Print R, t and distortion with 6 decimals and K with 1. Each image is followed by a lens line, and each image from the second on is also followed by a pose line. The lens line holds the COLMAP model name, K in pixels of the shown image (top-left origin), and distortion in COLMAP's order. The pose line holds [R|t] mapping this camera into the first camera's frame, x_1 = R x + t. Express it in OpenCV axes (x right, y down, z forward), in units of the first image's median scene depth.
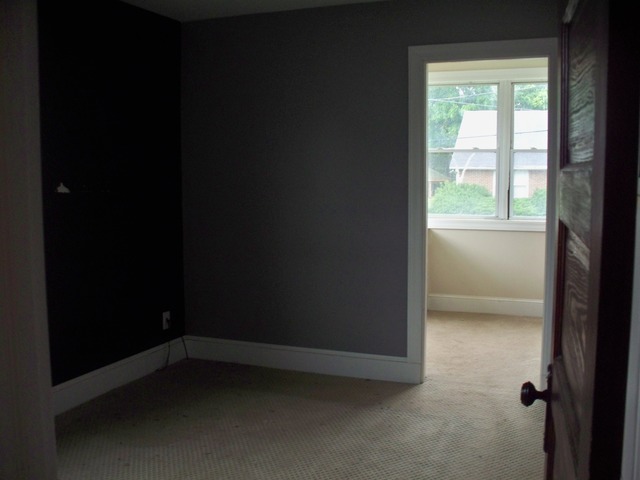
lens RADIAL K [[667.2, 0, 319.9], [0, 667.2, 242.9], [0, 0, 1]] dist [-0.192499, 0.016024]
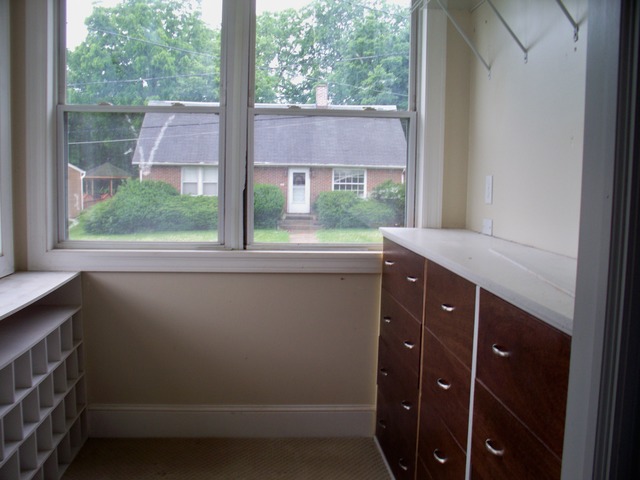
lens RADIAL K [[667.2, 0, 319.9], [0, 667.2, 242.9], [0, 0, 1]] dist [-0.192499, 0.016024]
pose [[0.891989, -0.026964, 0.451252, 0.026998], [0.025493, 0.999631, 0.009340, -0.010749], [-0.451338, 0.003173, 0.892348, 0.128778]]
